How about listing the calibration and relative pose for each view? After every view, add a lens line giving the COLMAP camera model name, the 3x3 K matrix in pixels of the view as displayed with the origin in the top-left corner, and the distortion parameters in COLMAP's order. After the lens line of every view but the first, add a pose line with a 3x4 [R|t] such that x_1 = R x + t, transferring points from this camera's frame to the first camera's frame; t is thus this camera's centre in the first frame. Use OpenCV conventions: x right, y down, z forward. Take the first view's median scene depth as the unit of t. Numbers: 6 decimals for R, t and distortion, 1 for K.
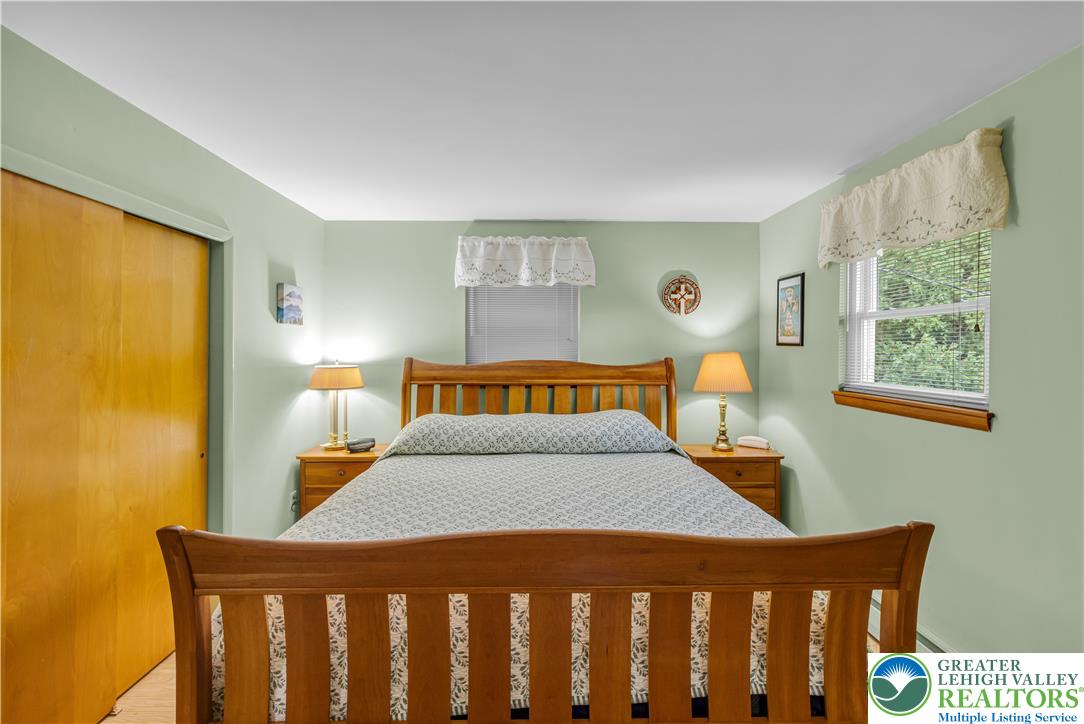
lens RADIAL K [[475.3, 0, 540.2], [0, 475.3, 348.3], [0, 0, 1]] dist [-0.000150, -0.000466]
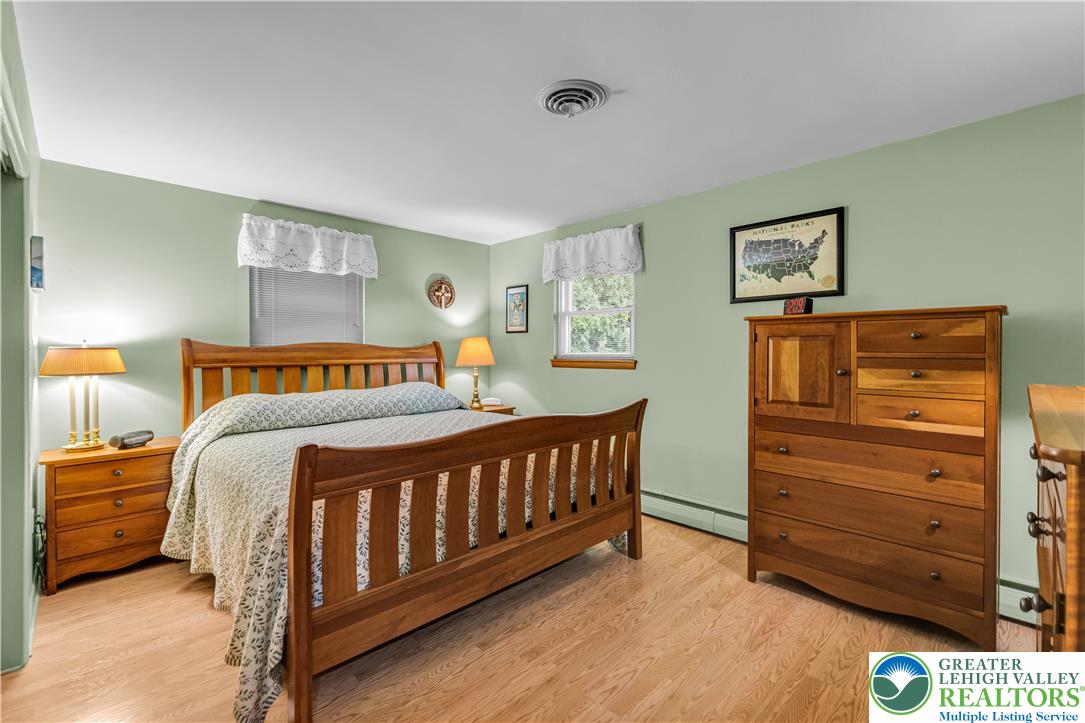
lens RADIAL K [[475.9, 0, 542.5], [0, 475.9, 355.4], [0, 0, 1]] dist [-0.000573, -0.000065]
pose [[0.717866, -0.011497, 0.696086, -0.425088], [0.006045, 0.999929, 0.010281, 0.046841], [-0.696155, -0.003172, 0.717885, -0.117024]]
